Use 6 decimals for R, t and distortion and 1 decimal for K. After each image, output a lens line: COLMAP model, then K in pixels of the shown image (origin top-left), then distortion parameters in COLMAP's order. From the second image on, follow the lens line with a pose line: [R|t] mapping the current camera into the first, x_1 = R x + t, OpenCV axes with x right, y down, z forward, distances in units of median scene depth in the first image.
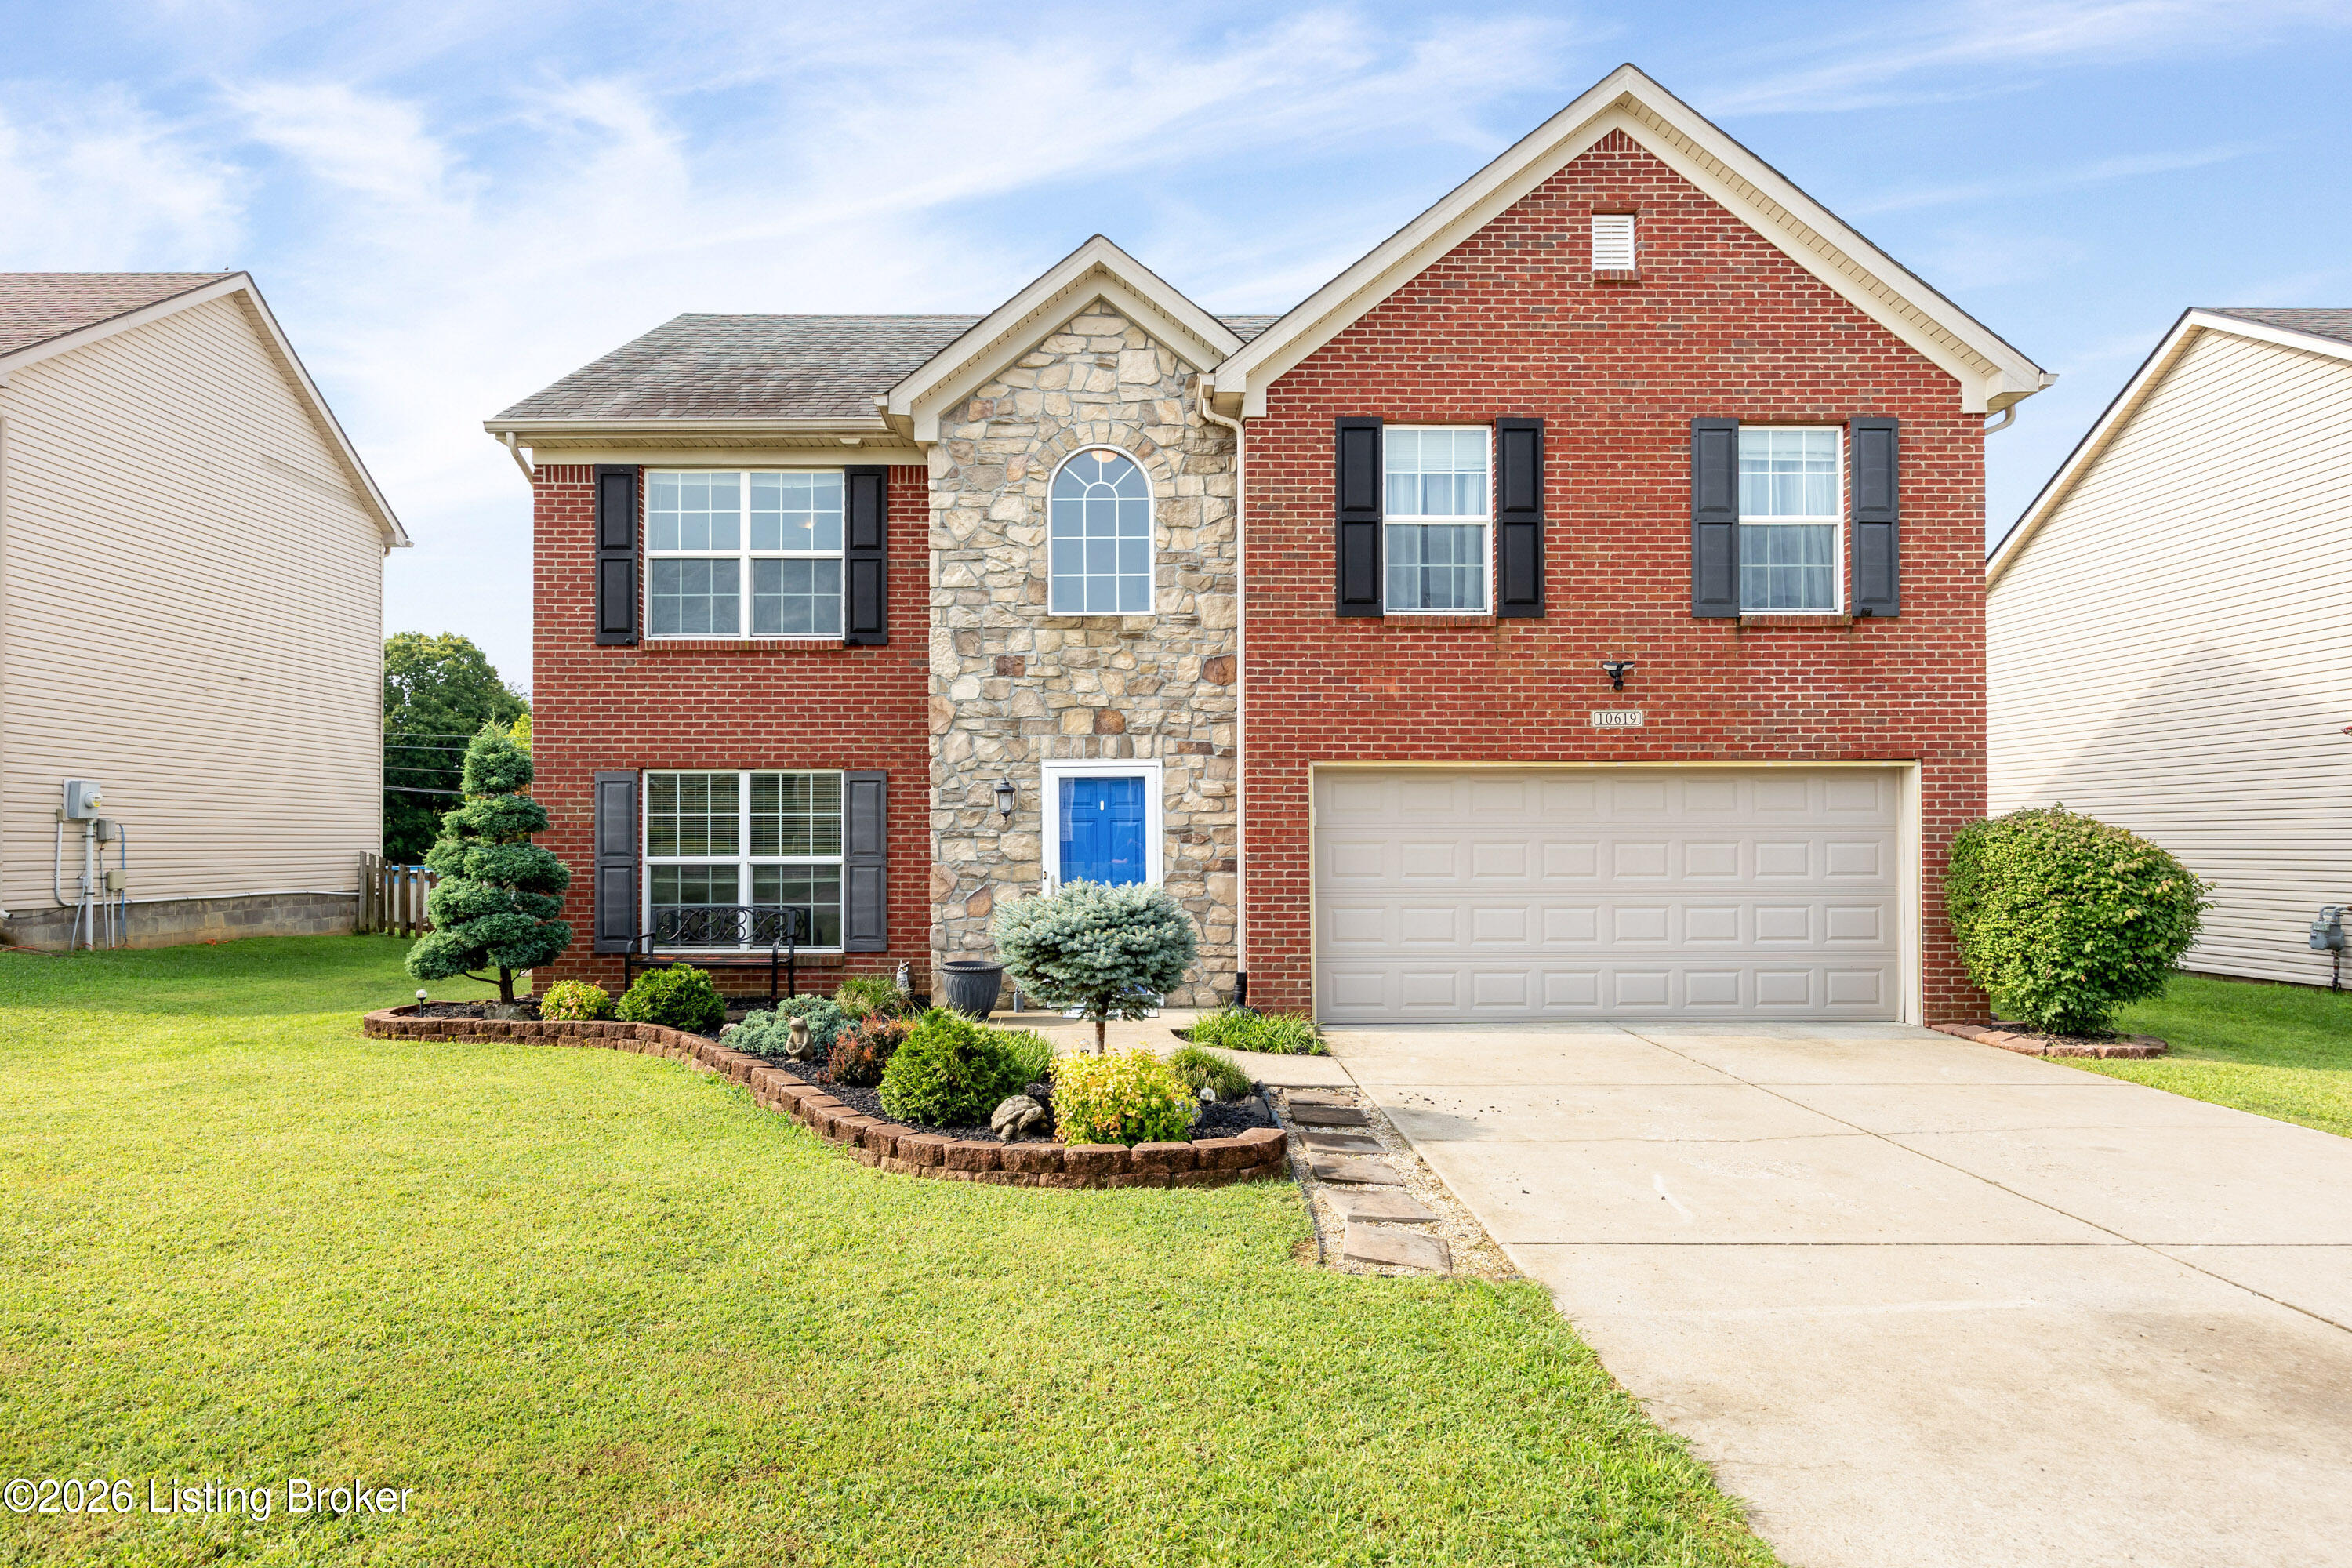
lens RADIAL K [[1355.6, 0, 1155.0], [0, 1355.6, 805.9], [0, 0, 1]] dist [-0.001676, -0.002882]
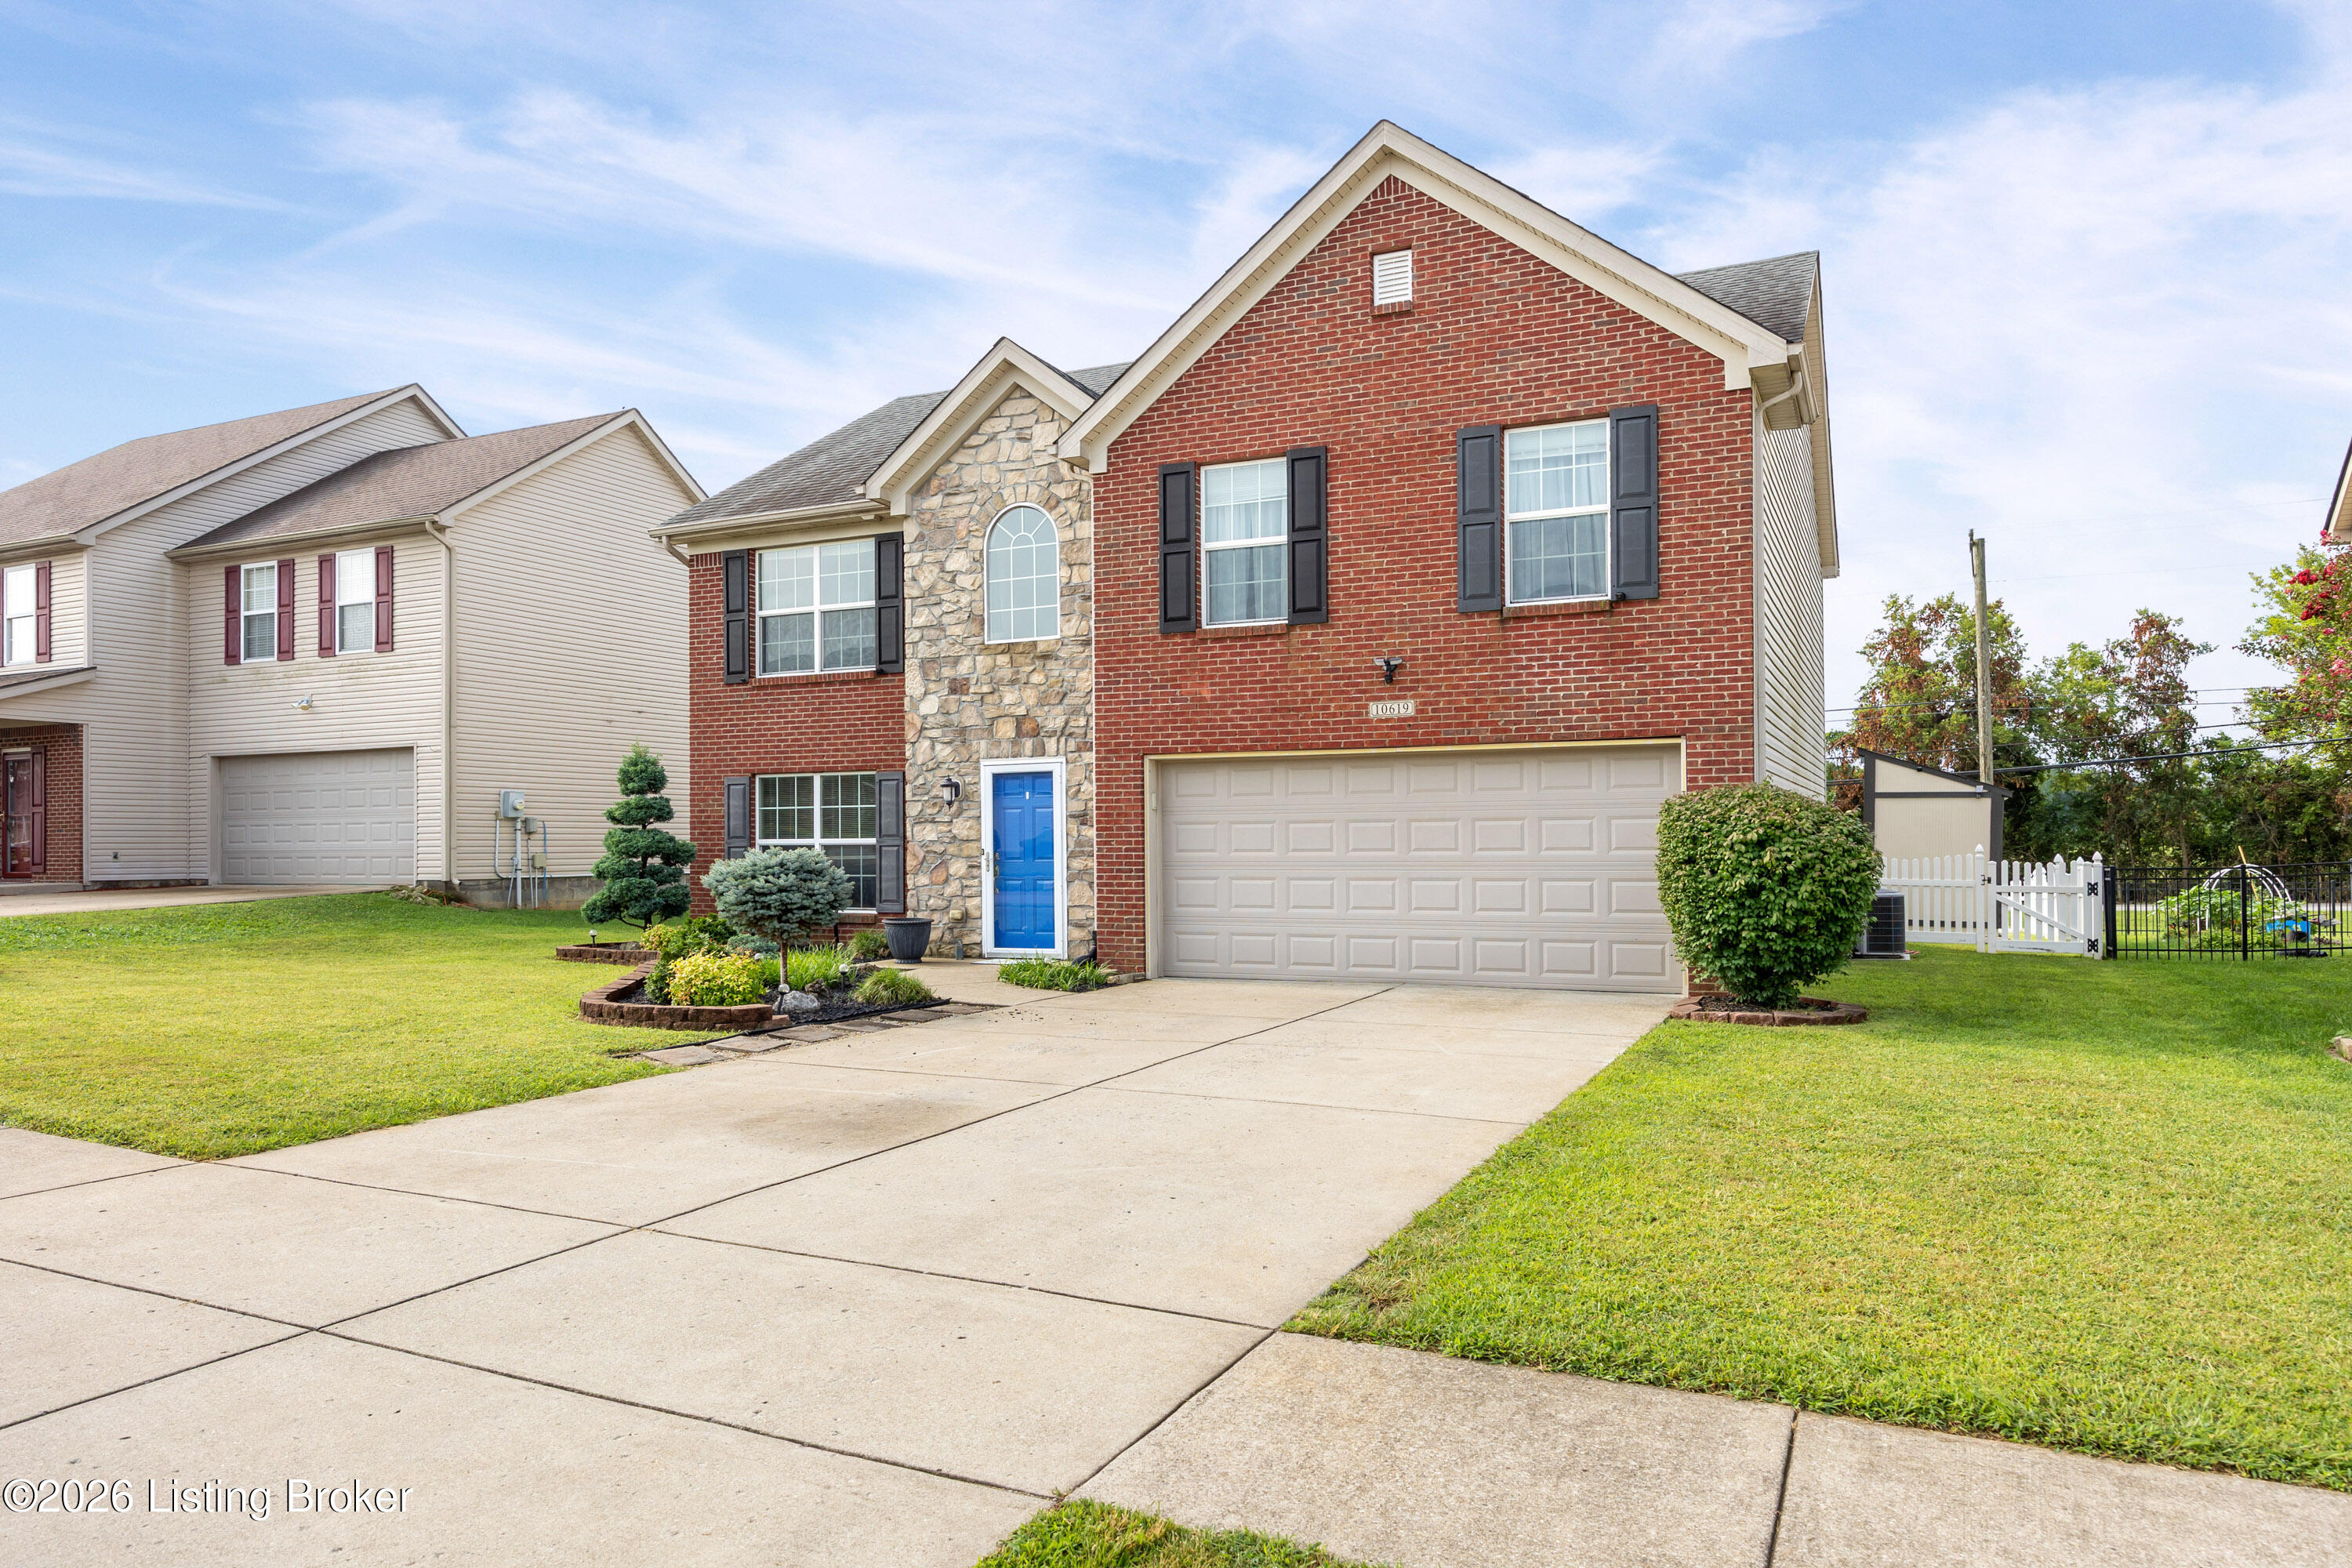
lens RADIAL K [[1540.1, 0, 1187.7], [0, 1540.1, 807.6], [0, 0, 1]] dist [-0.011517, -0.000277]
pose [[0.900955, -0.014274, -0.433677, 0.716519], [0.015817, 0.999875, -0.000051, 0.013372], [0.433624, -0.006813, 0.901068, -0.202615]]
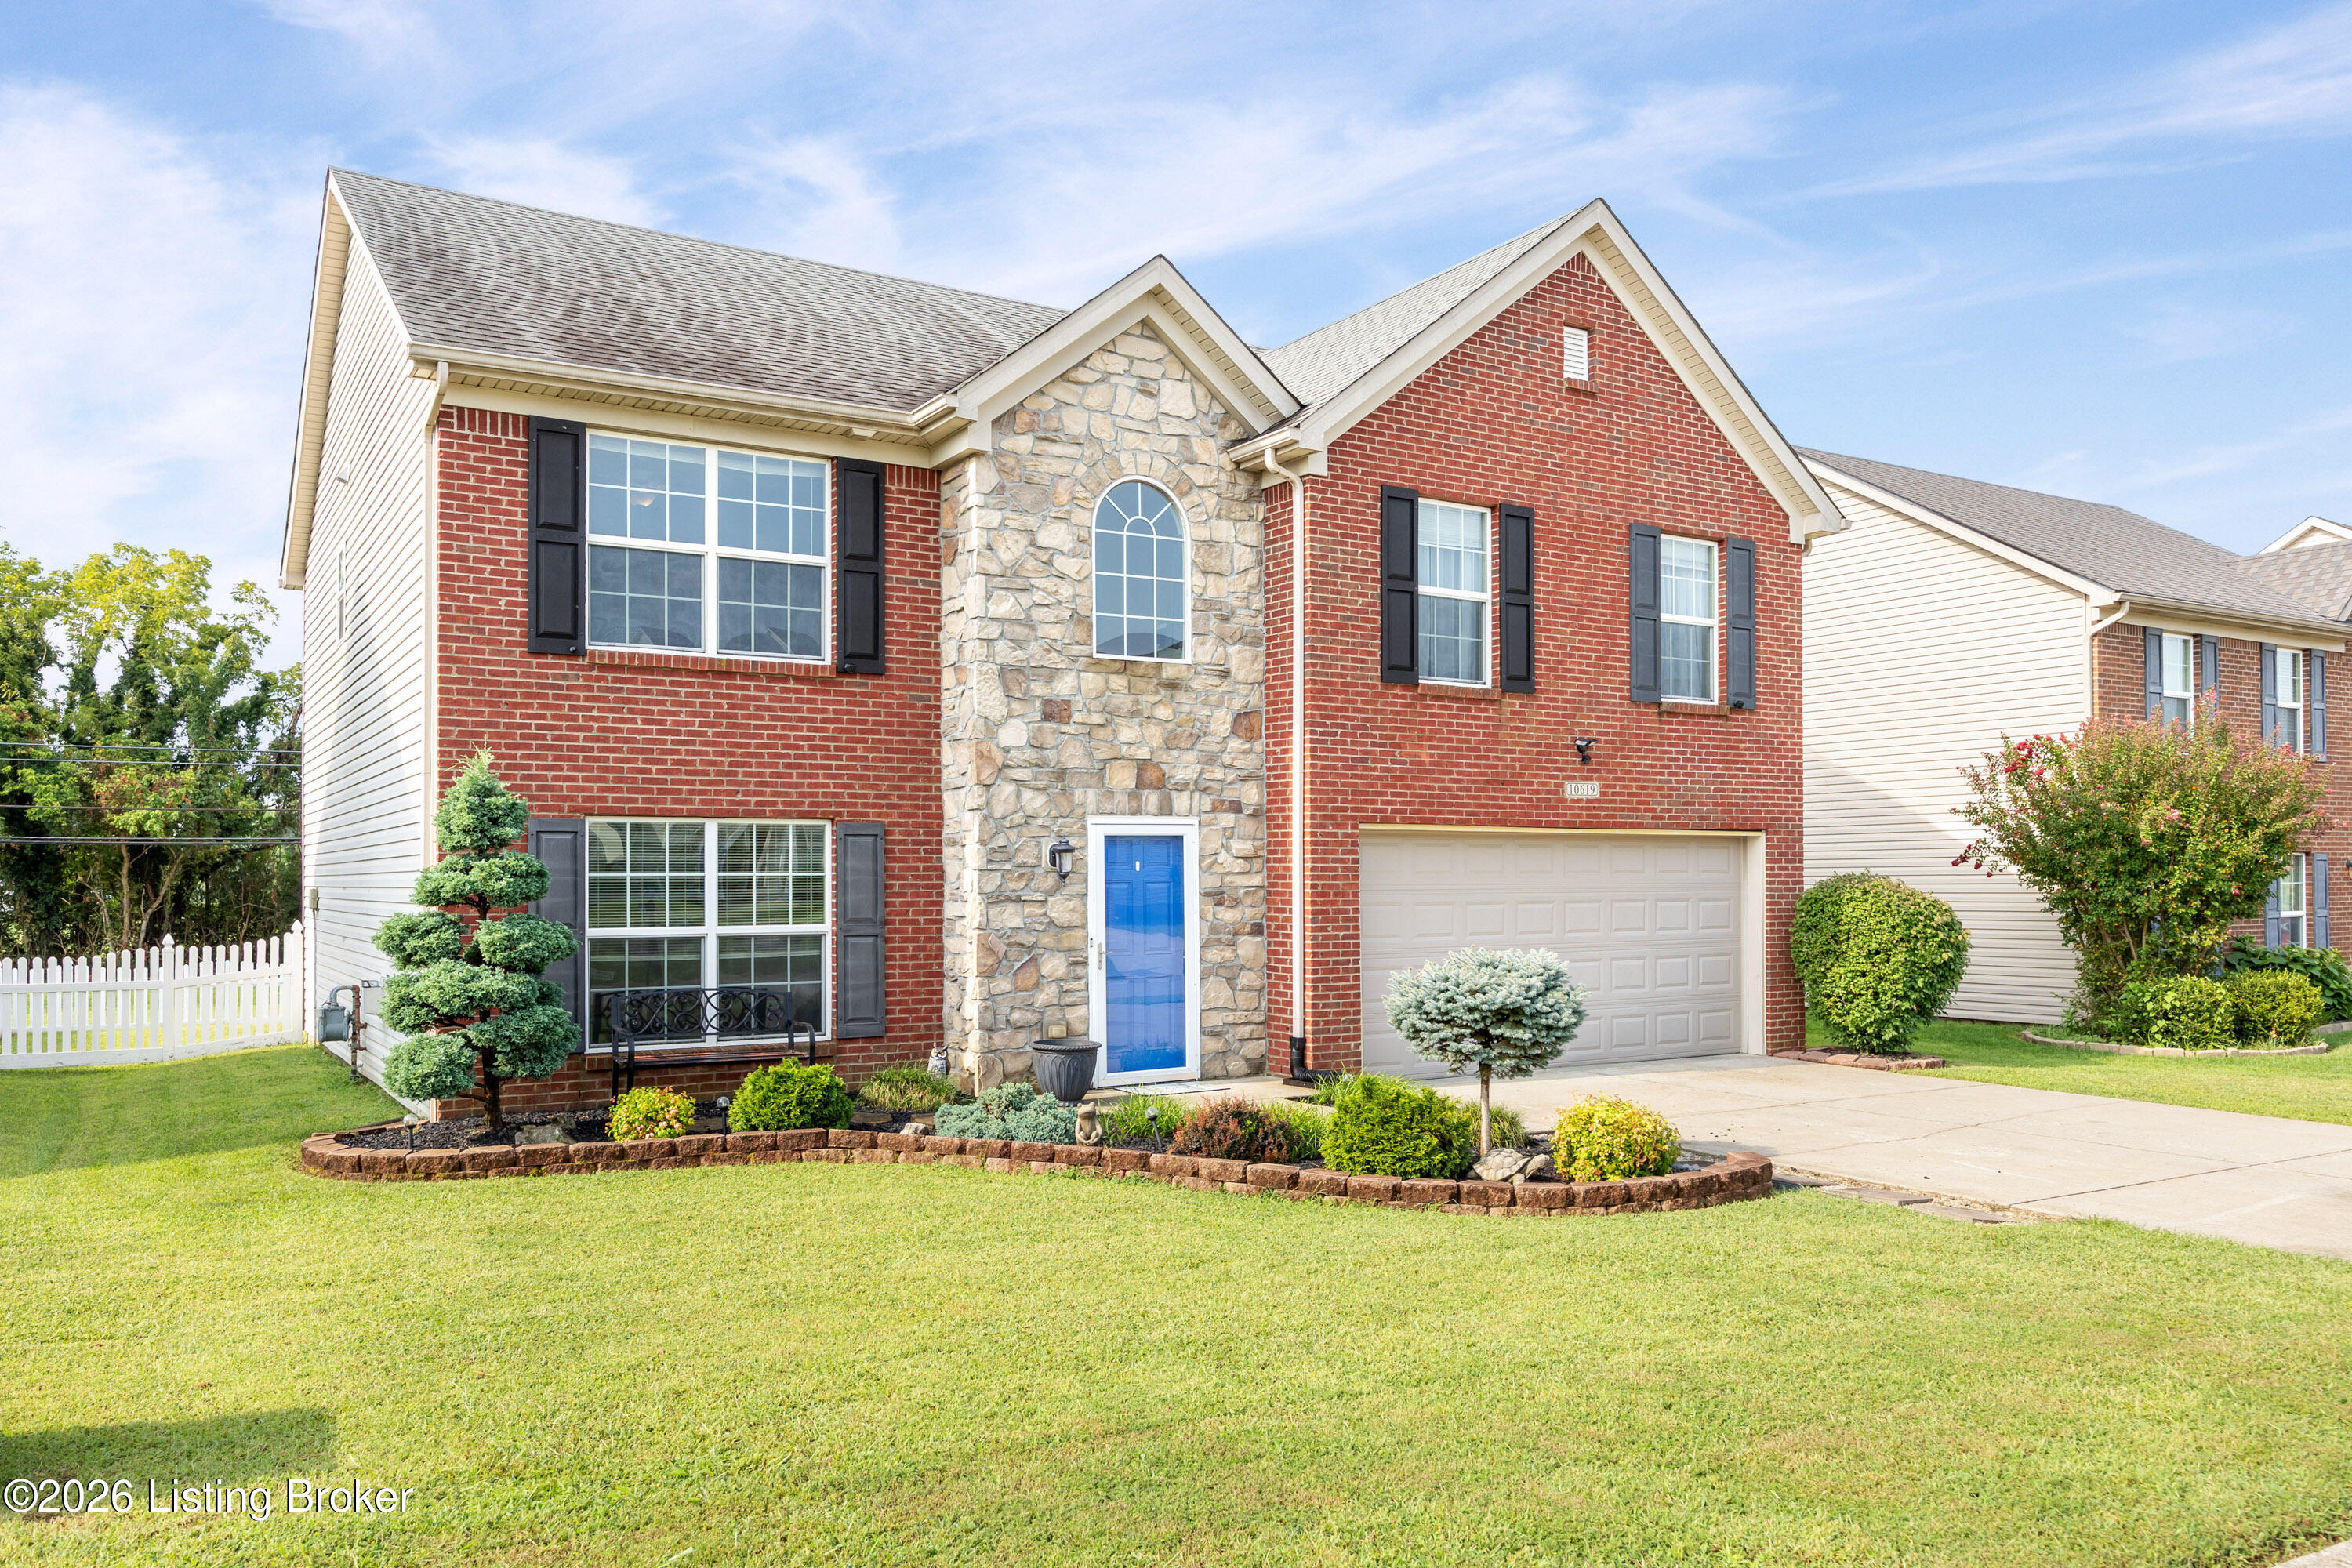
lens RADIAL K [[1718.6, 0, 1199.5], [0, 1718.6, 836.5], [0, 0, 1]] dist [-0.010000, -0.001050]
pose [[0.852351, 0.012859, 0.522811, -0.631909], [-0.011205, 0.999917, -0.006326, -0.013816], [-0.522849, -0.000467, 0.852425, -0.022342]]
